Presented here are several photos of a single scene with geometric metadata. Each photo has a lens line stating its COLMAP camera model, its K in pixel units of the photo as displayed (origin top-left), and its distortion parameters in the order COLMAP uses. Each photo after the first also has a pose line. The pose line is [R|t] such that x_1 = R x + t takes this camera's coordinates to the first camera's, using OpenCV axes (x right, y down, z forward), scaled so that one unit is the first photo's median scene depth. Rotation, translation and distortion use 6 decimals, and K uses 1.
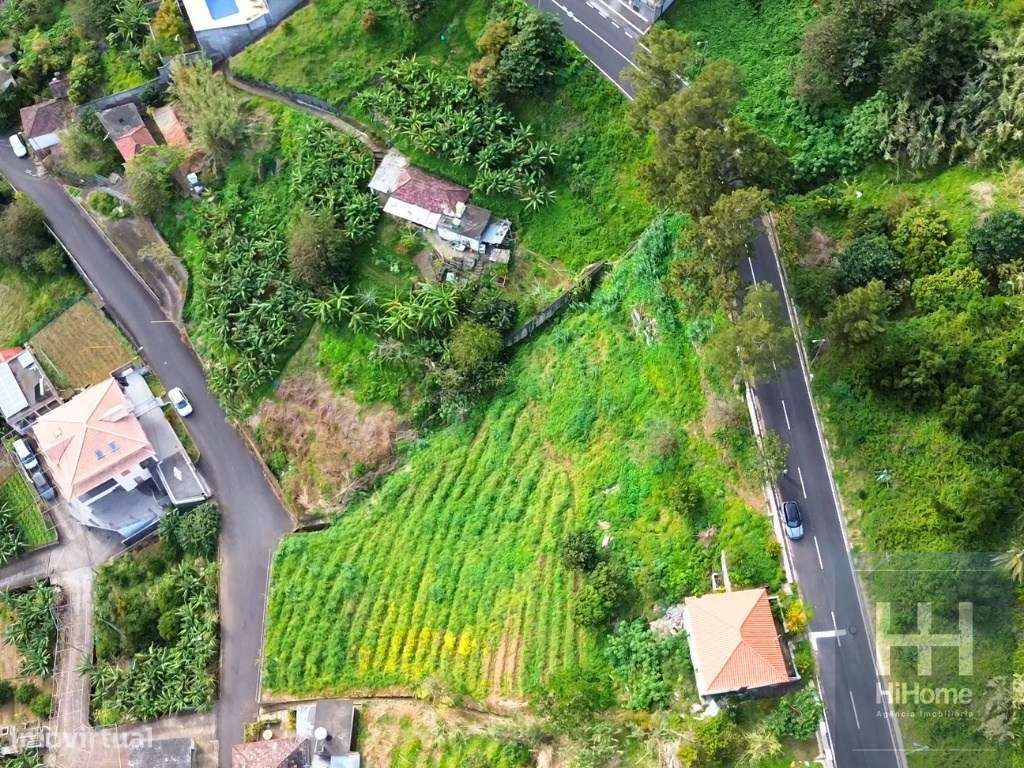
lens RADIAL K [[1007.8, 0, 512.0], [0, 1007.8, 384.0], [0, 0, 1]] dist [0.135316, -0.309202]
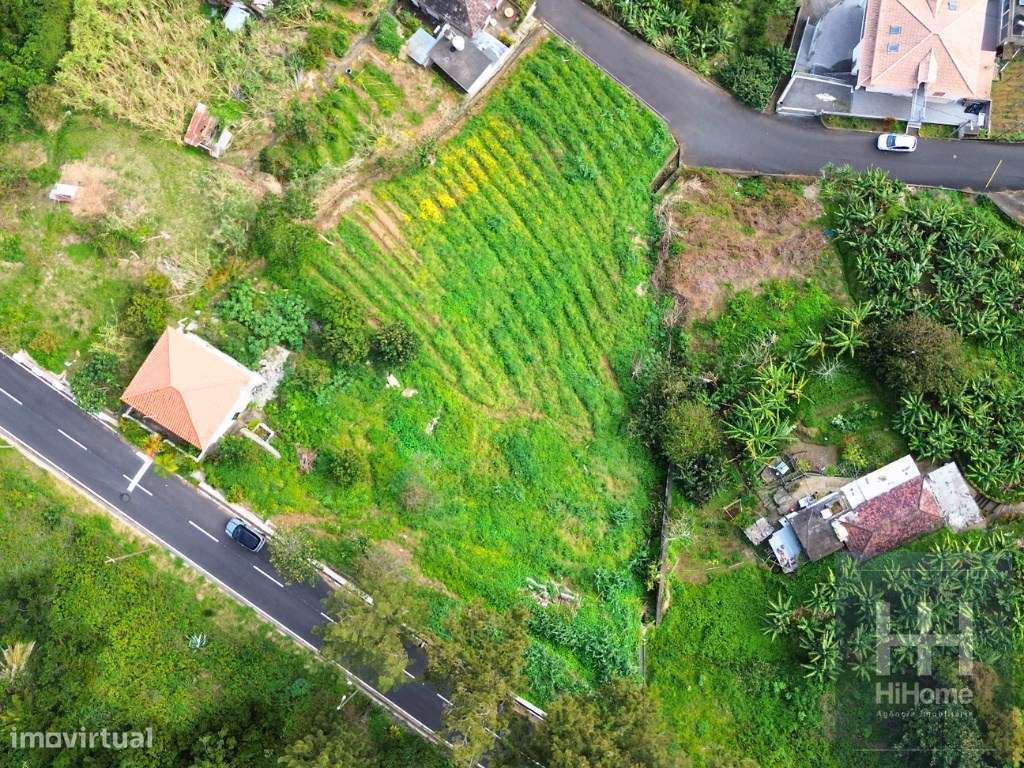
lens RADIAL K [[1010.2, 0, 563.4], [0, 1010.2, 383.0], [0, 0, 1]] dist [0.125951, -0.270779]
pose [[-0.640321, 0.767414, 0.032615, -0.029043], [-0.674745, -0.582273, 0.453517, -0.319202], [0.367026, 0.268390, 0.890651, 0.224094]]
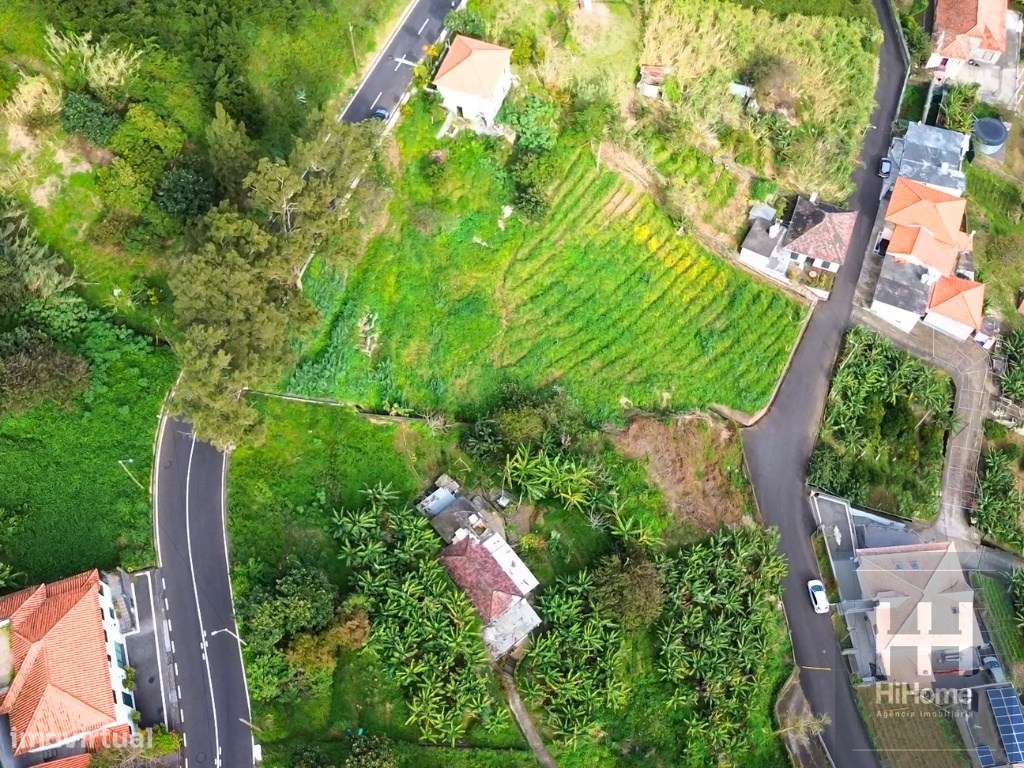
lens RADIAL K [[1007.8, 0, 512.0], [0, 1007.8, 384.0], [0, 0, 1]] dist [0.135316, -0.309202]
pose [[-0.883732, -0.395647, 0.249961, -0.258363], [0.438558, -0.513696, 0.737417, -0.734829], [-0.163354, 0.761302, 0.627484, 0.361636]]
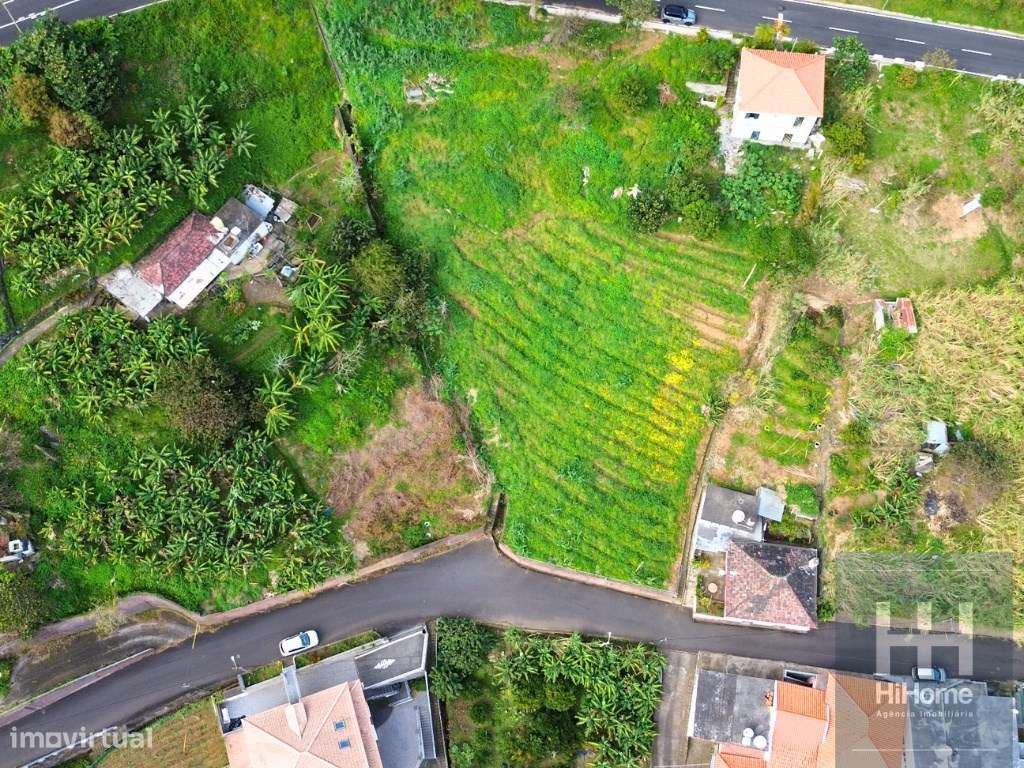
lens RADIAL K [[1007.8, 0, 512.0], [0, 1007.8, 384.0], [0, 0, 1]] dist [0.135316, -0.309202]
pose [[0.243579, -0.899841, 0.361877, -0.427772], [0.868432, 0.368484, 0.331730, -0.197197], [-0.431850, 0.233463, 0.871206, 0.184059]]
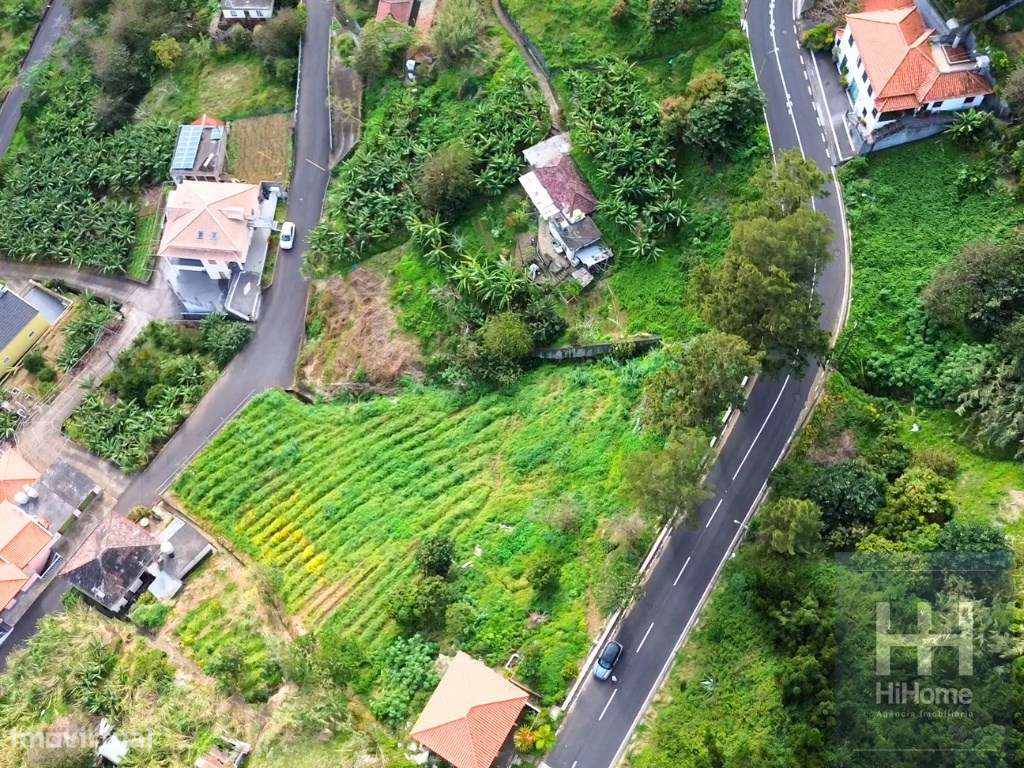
lens RADIAL K [[1007.8, 0, 512.0], [0, 1007.8, 384.0], [0, 0, 1]] dist [0.135316, -0.309202]
pose [[0.783740, 0.562708, -0.262890, 0.257477], [-0.557285, 0.823992, 0.102324, -0.104862], [0.274198, 0.066310, 0.959384, 0.039805]]
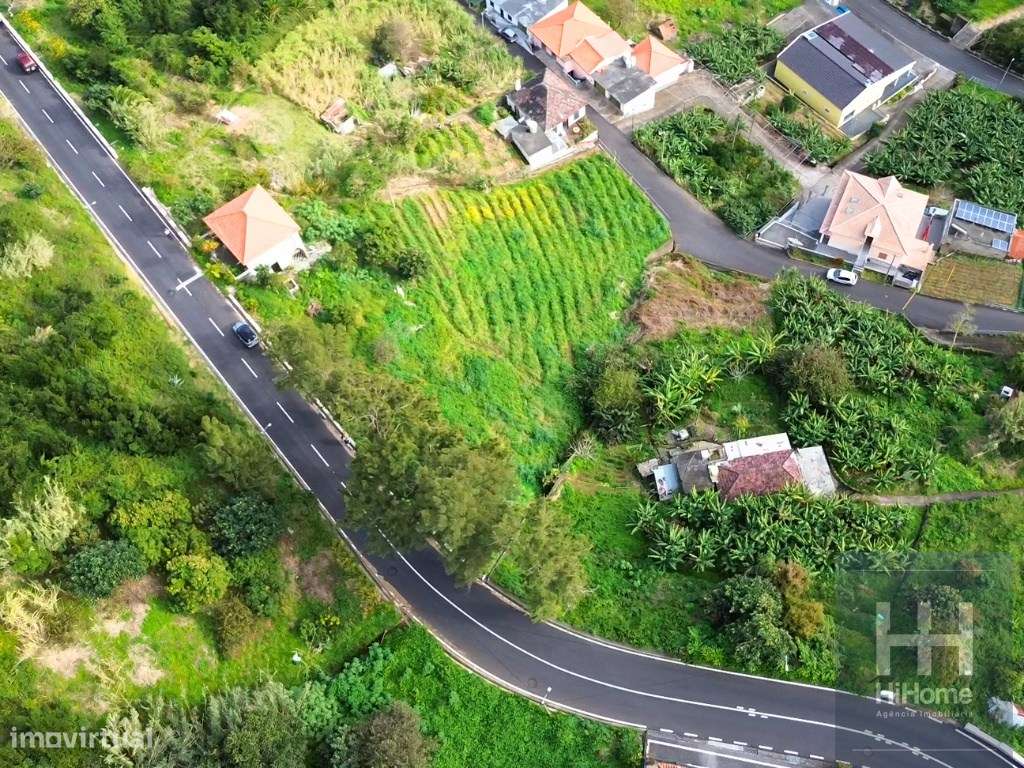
lens RADIAL K [[1006.6, 0, 570.9], [0, 1006.6, 384.1], [0, 0, 1]] dist [0.138058, -0.322819]
pose [[-0.831471, 0.518023, -0.200767, 0.192295], [-0.476387, -0.478854, 0.737397, -0.737965], [0.285851, 0.708767, 0.644933, 0.349752]]
